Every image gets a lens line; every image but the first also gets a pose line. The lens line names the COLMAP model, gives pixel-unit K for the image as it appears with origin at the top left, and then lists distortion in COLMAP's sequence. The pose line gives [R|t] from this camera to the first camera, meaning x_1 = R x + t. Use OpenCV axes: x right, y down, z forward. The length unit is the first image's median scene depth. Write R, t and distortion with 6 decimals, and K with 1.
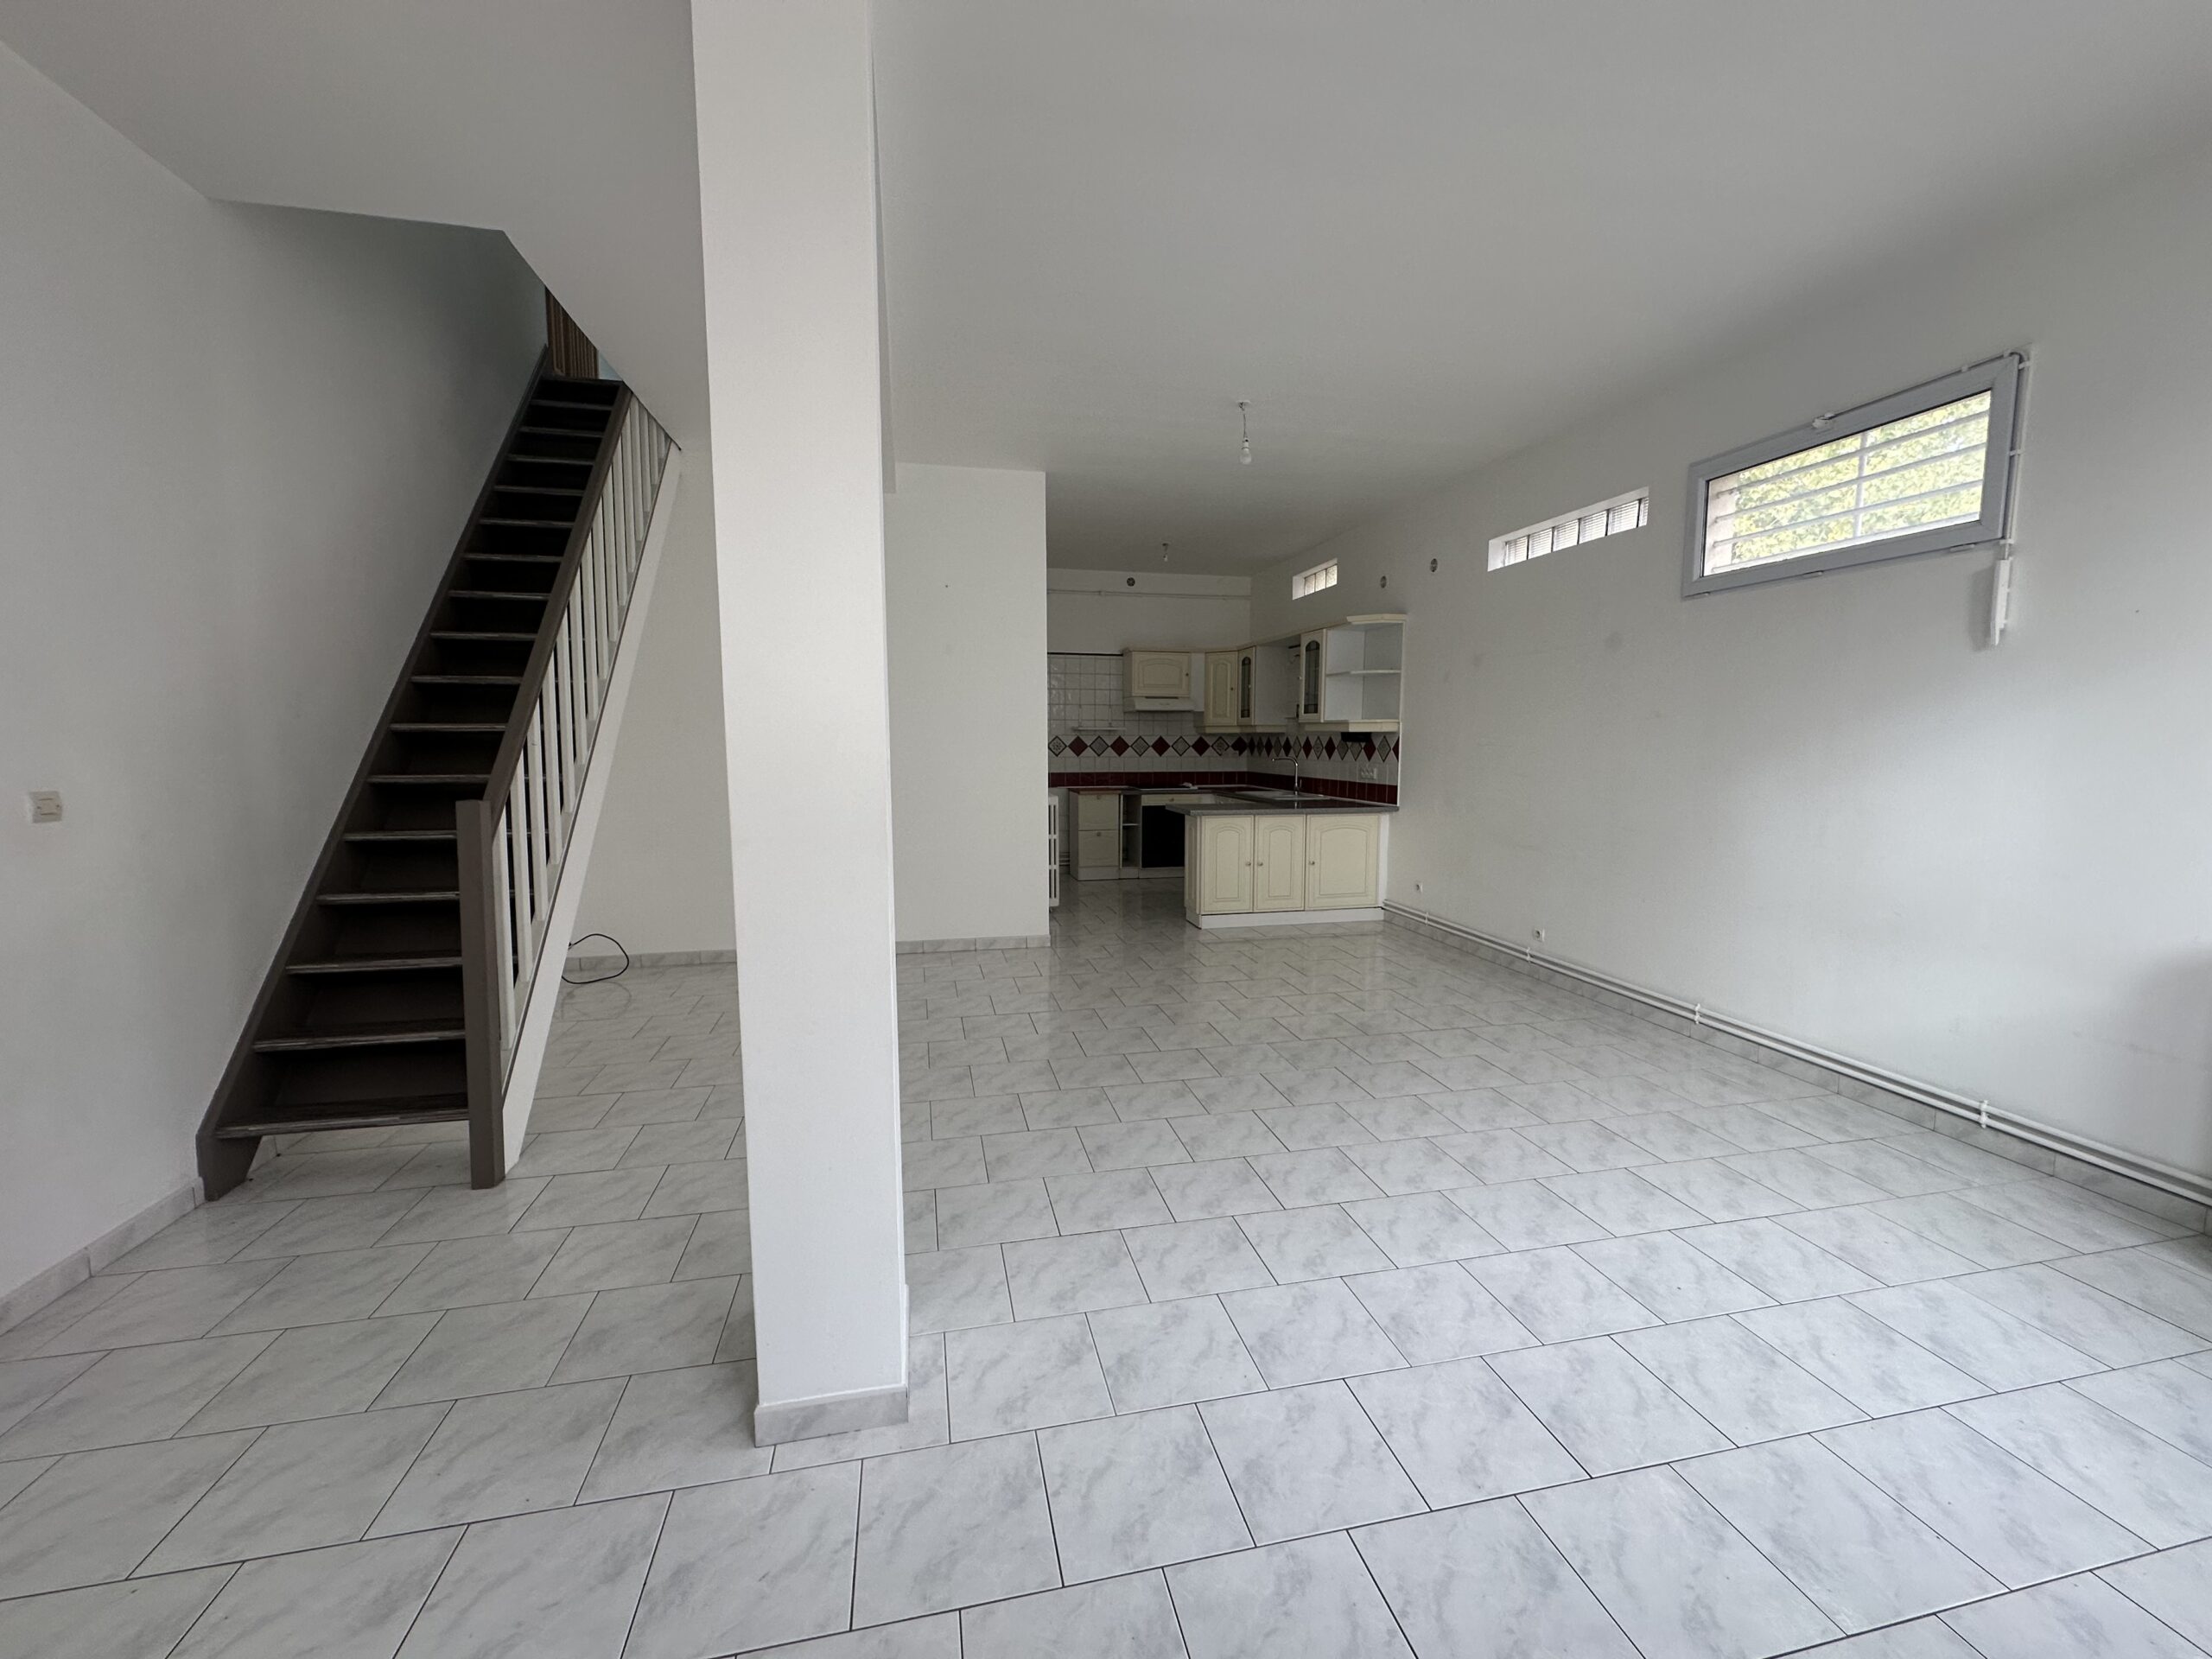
lens RADIAL K [[888.2, 0, 1110.0], [0, 888.2, 826.2], [0, 0, 1]] dist [-0.002255, -0.001228]
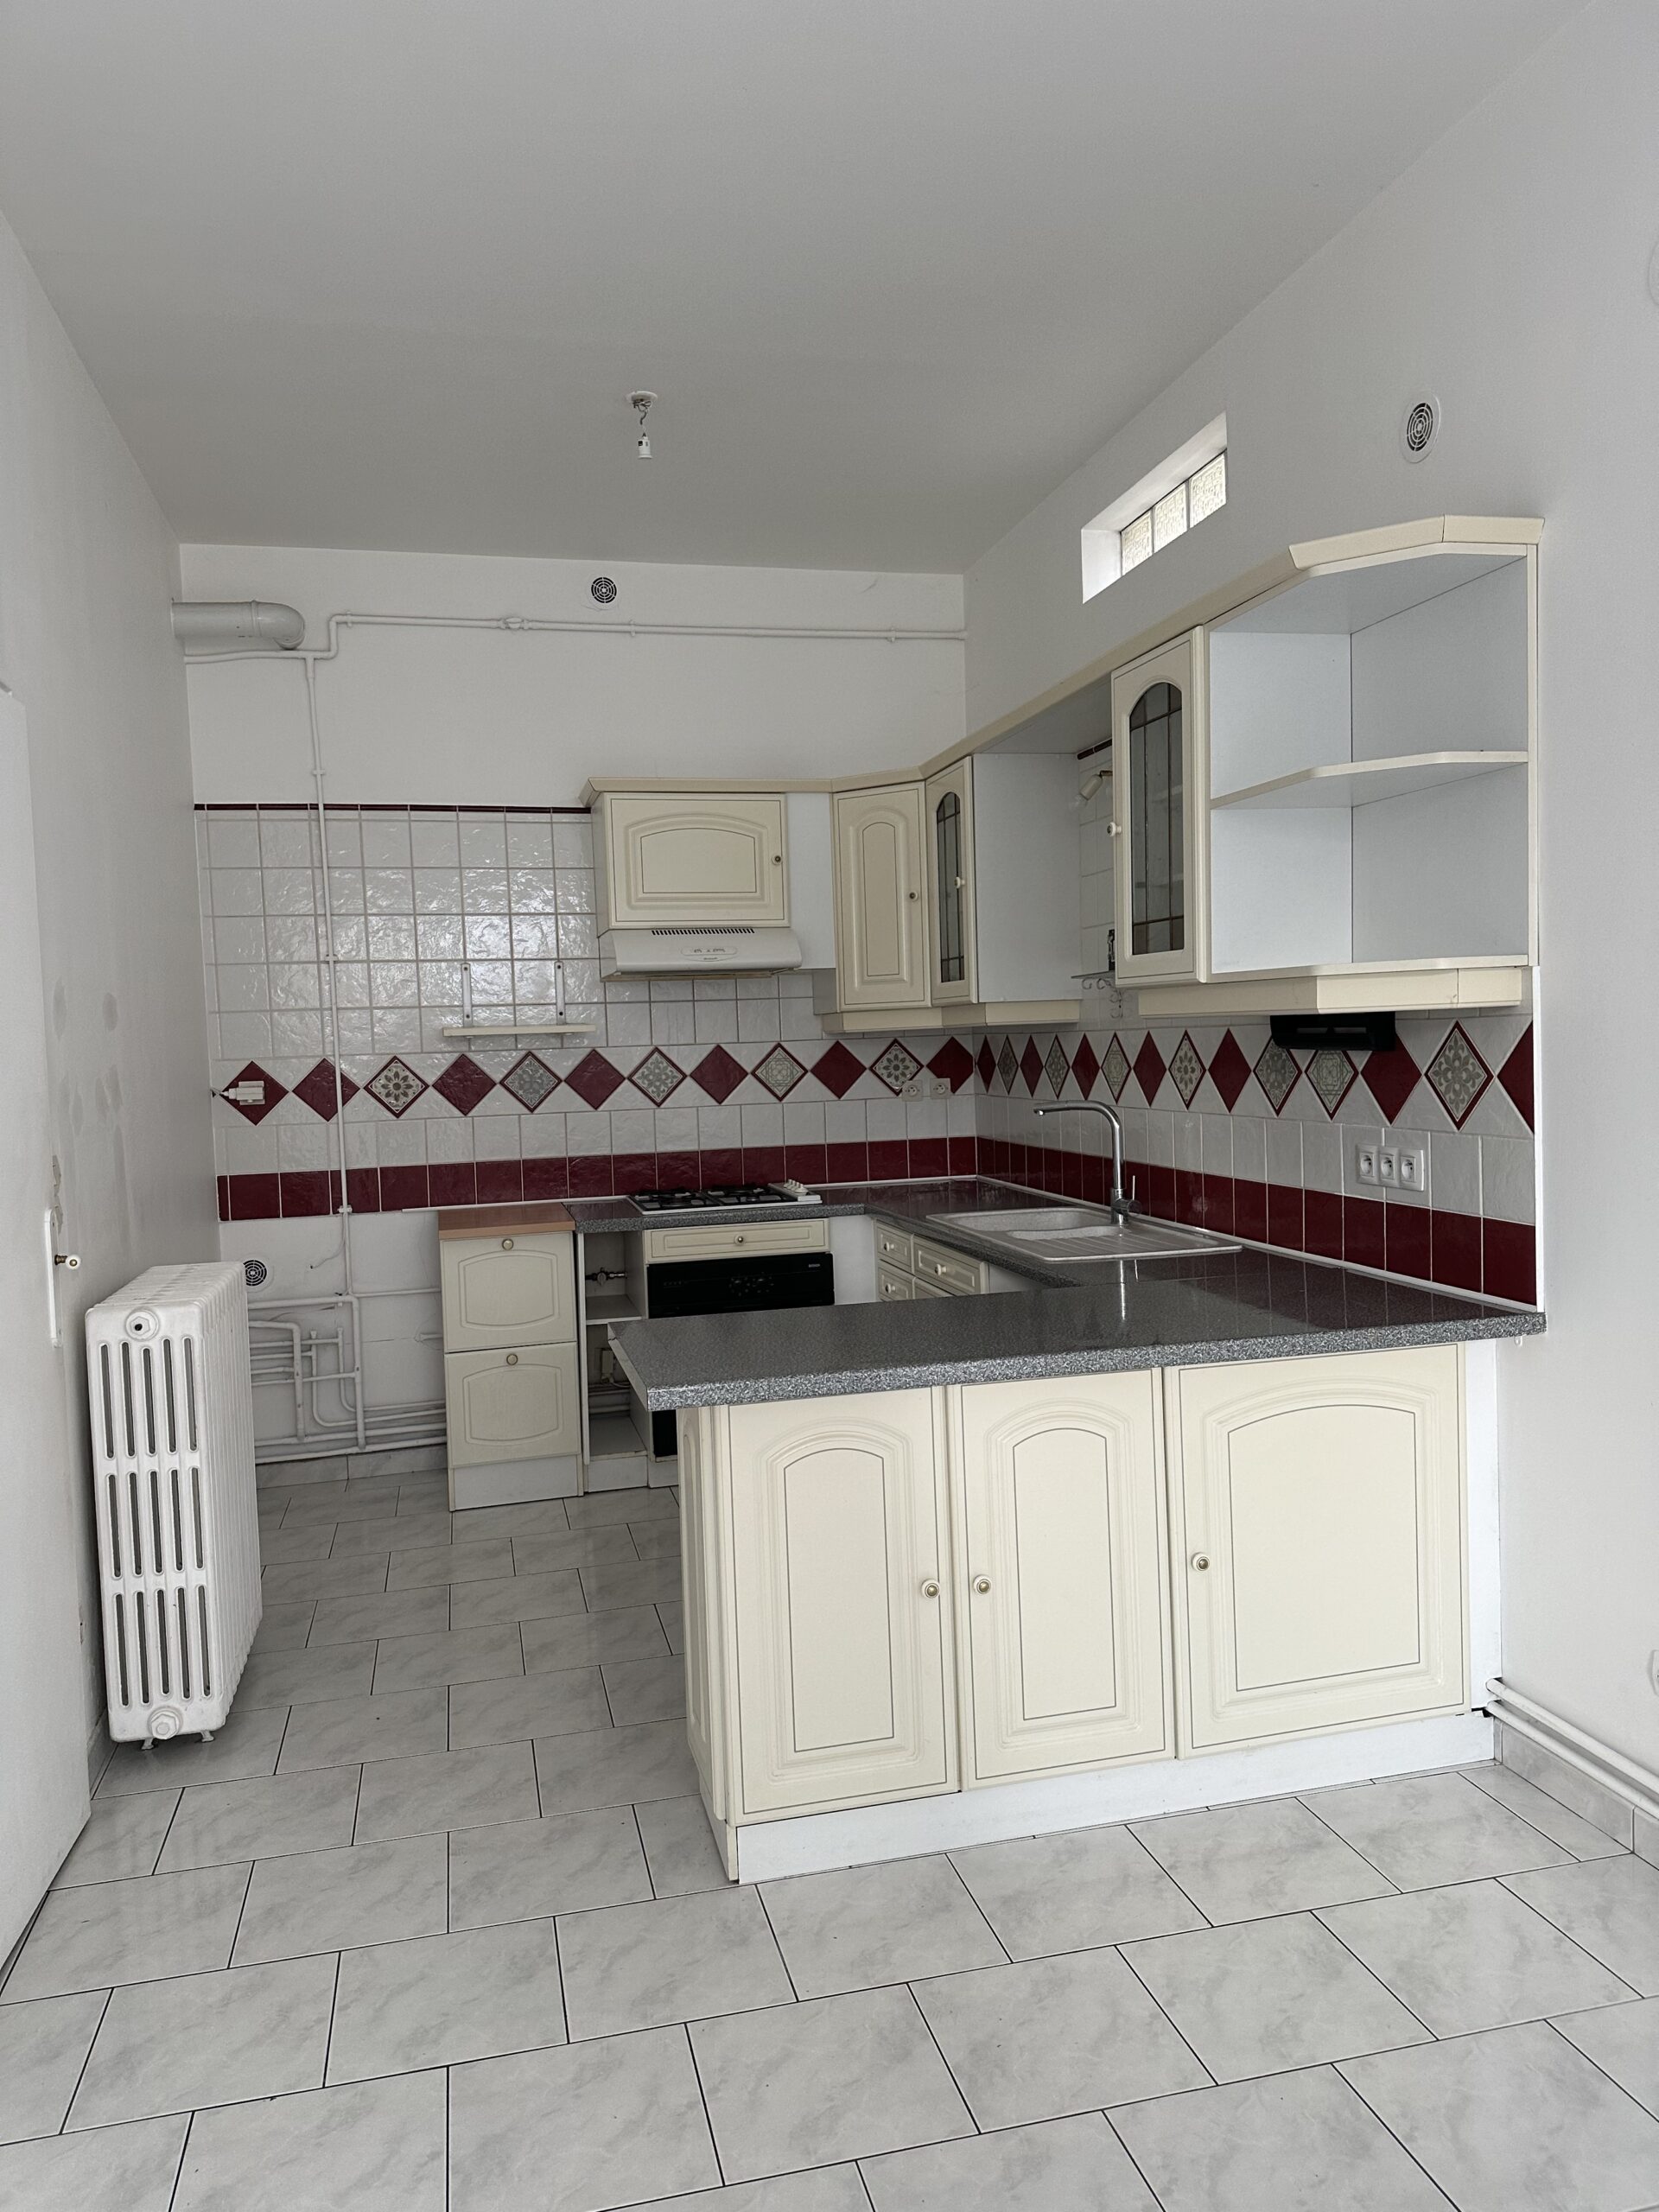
lens RADIAL K [[1540.5, 0, 823.2], [0, 1540.5, 1114.2], [0, 0, 1]] dist [0.043533, -0.001492]
pose [[0.999240, -0.037107, 0.011970, 0.100071], [0.037645, 0.998118, -0.048404, -0.049898], [-0.010152, 0.048818, 0.998756, 0.457500]]
